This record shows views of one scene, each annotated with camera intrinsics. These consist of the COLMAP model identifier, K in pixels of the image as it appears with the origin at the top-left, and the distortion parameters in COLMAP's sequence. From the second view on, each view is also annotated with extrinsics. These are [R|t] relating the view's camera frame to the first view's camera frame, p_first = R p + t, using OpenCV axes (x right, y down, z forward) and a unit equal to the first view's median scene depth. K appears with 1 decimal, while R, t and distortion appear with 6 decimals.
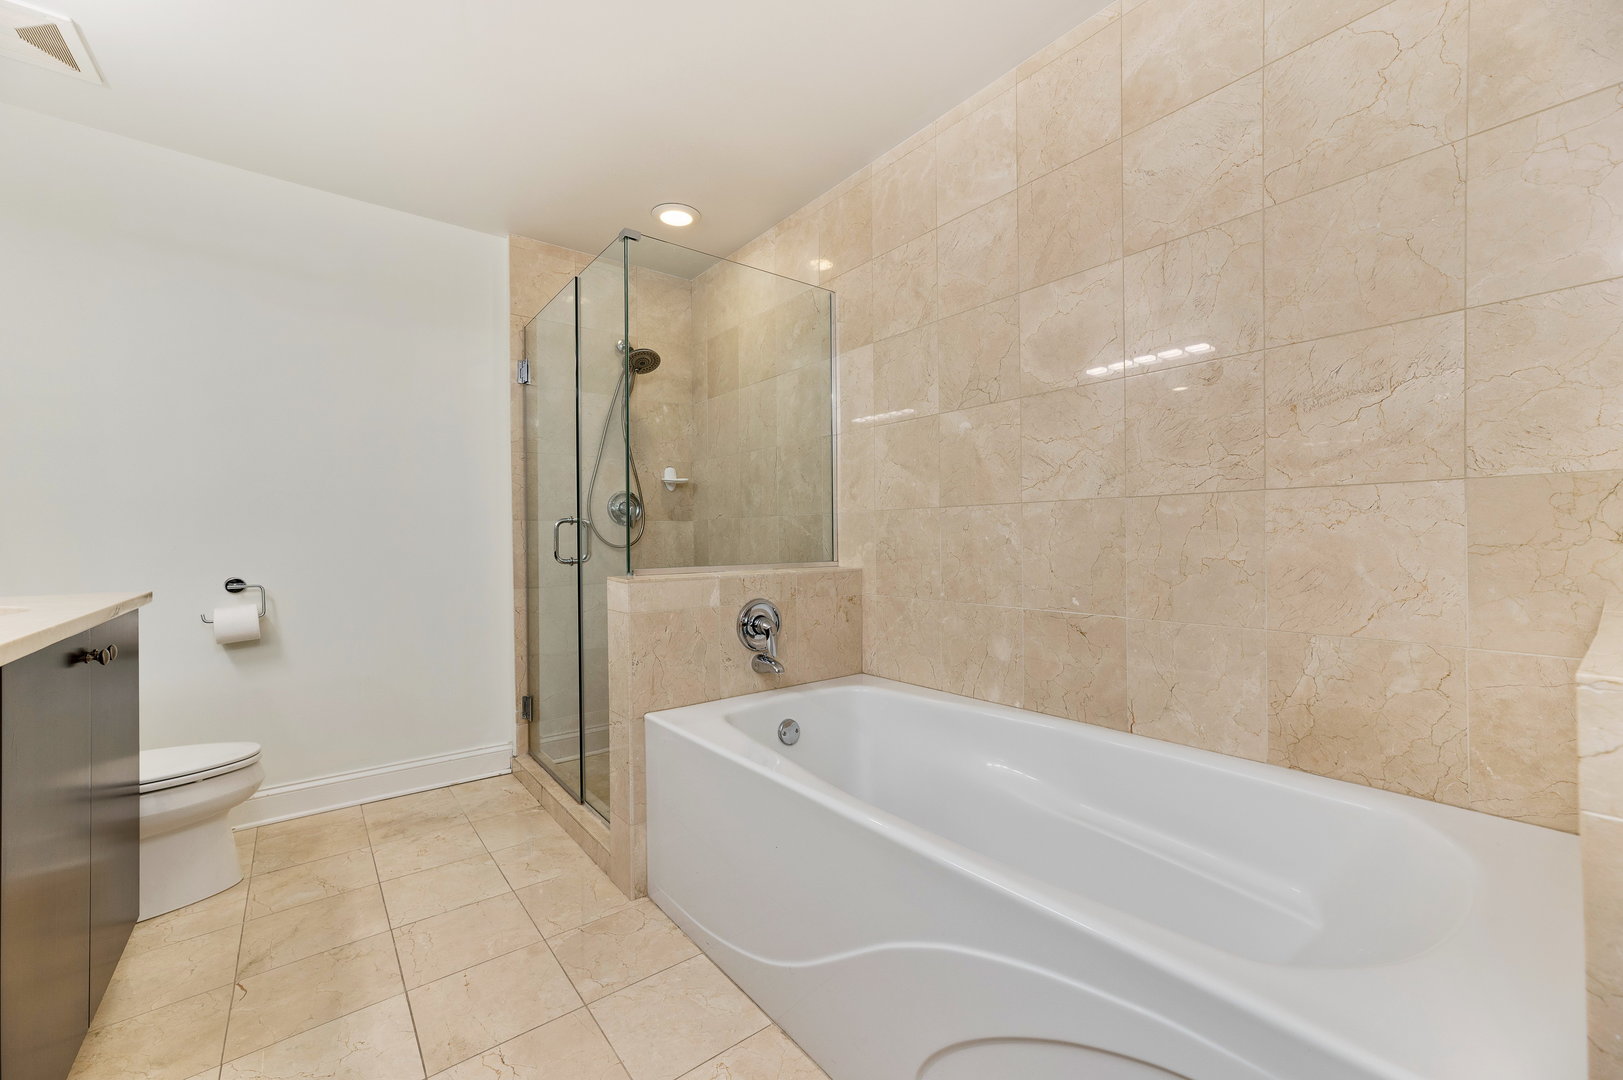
lens RADIAL K [[656.9, 0, 809.8], [0, 656.9, 537.5], [0, 0, 1]] dist [-0.020469, 0.016784]
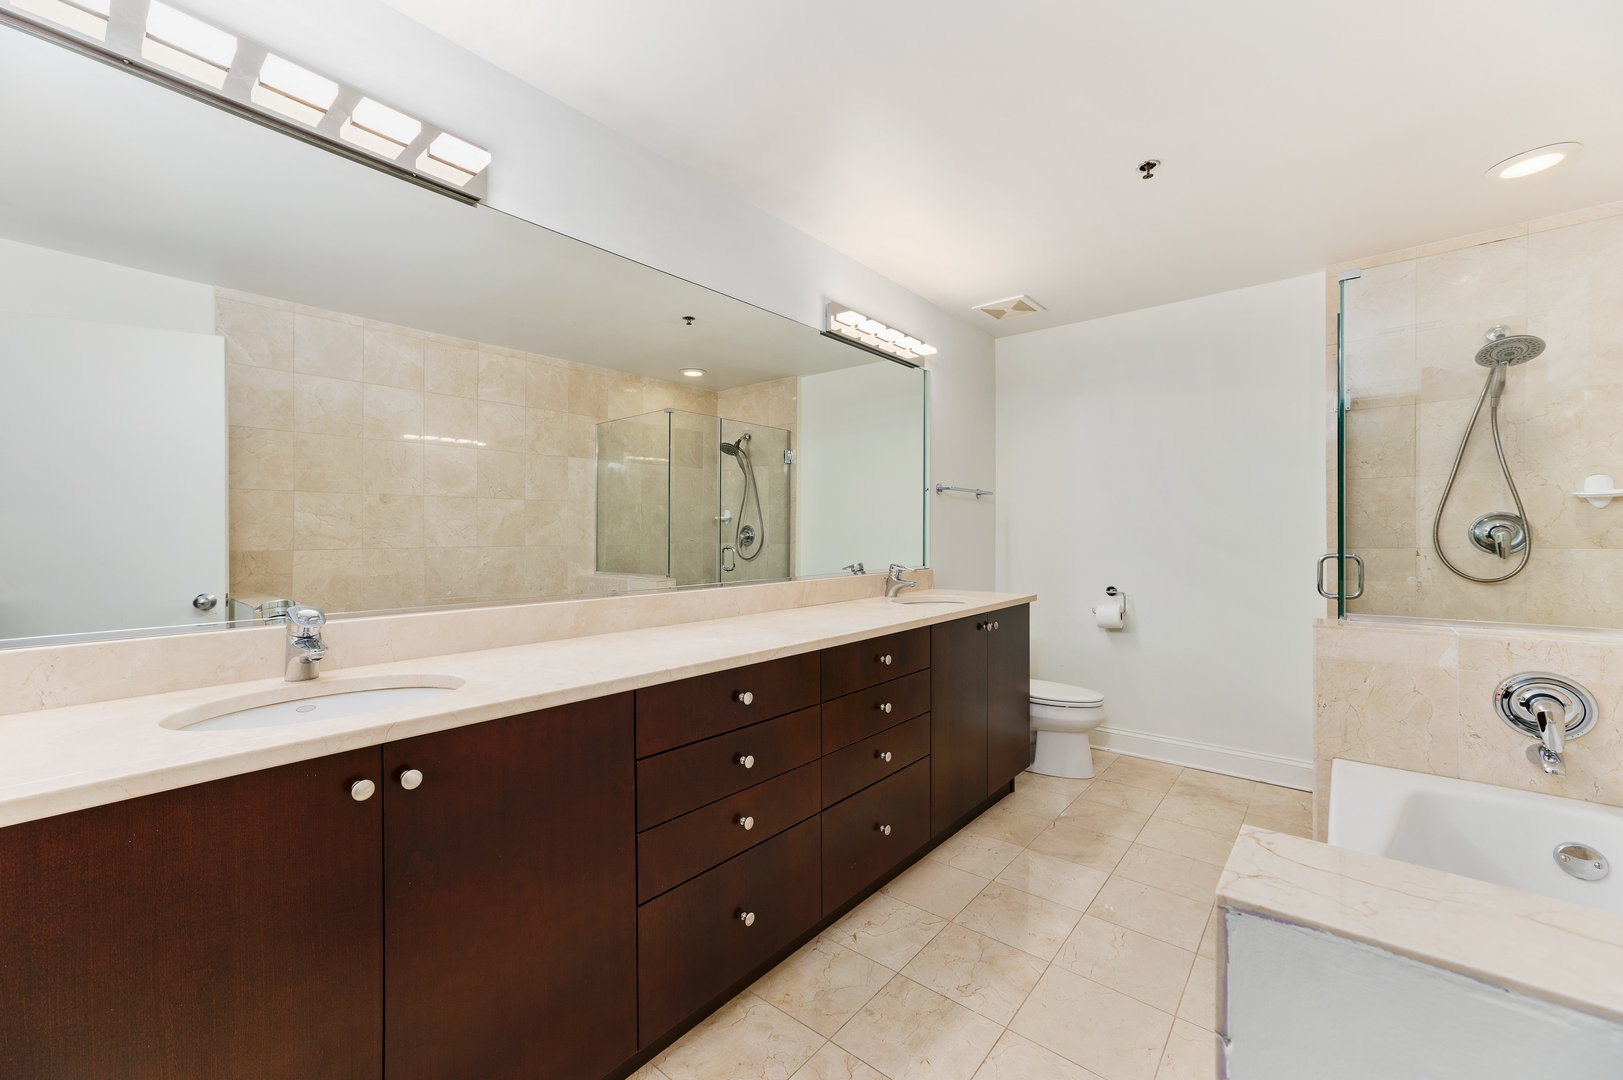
lens RADIAL K [[656.9, 0, 809.8], [0, 656.9, 537.5], [0, 0, 1]] dist [-0.020469, 0.016784]
pose [[0.206705, 0.010750, -0.978344, 0.498852], [0.000089, 0.999939, 0.011006, -0.073027], [0.978403, -0.002362, 0.206692, 0.000885]]
